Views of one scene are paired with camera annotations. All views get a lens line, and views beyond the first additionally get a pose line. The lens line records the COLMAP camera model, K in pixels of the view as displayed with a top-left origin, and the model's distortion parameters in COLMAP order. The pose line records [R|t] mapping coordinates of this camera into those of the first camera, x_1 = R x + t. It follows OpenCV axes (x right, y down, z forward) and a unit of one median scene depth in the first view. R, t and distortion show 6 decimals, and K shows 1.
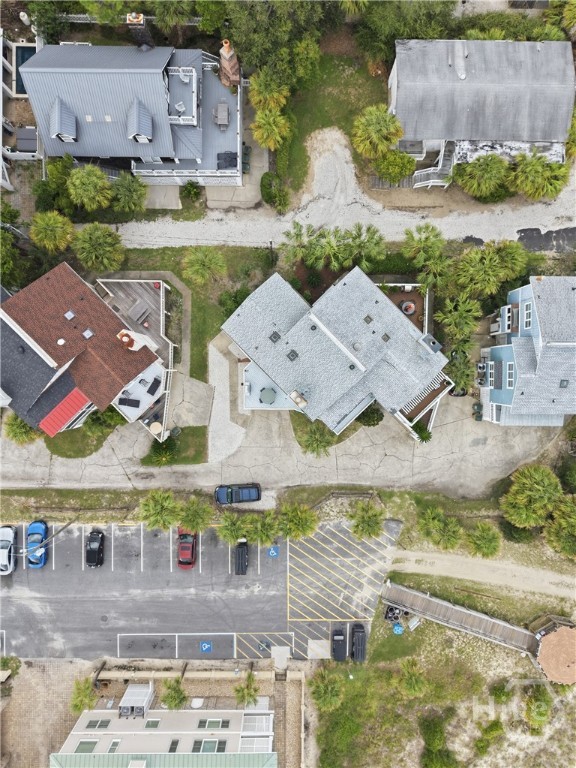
lens RADIAL K [[548.0, 0, 288.0], [0, 548.0, 384.0], [0, 0, 1]] dist [0.020484, -0.029792]
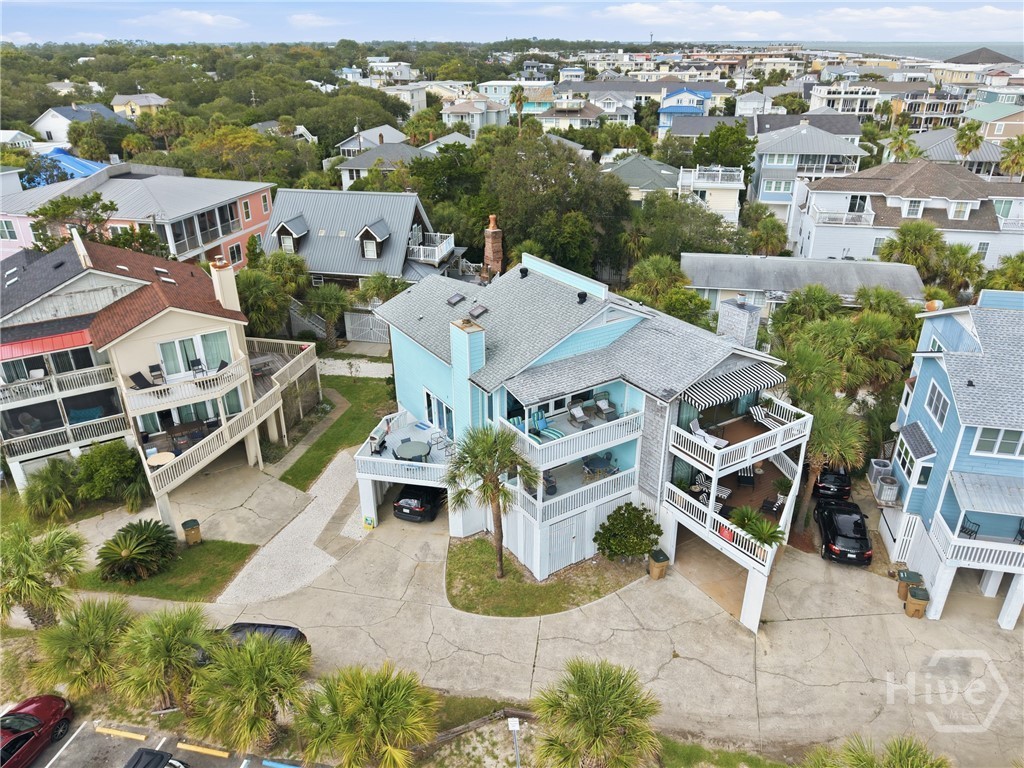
lens RADIAL K [[730.7, 0, 516.3], [0, 730.7, 363.3], [0, 0, 1]] dist [0.020484, -0.029792]
pose [[0.979776, 0.068402, -0.188045, 0.154974], [-0.199942, 0.371933, -0.906471, 0.515938], [0.007936, 0.925736, 0.378087, 0.647203]]
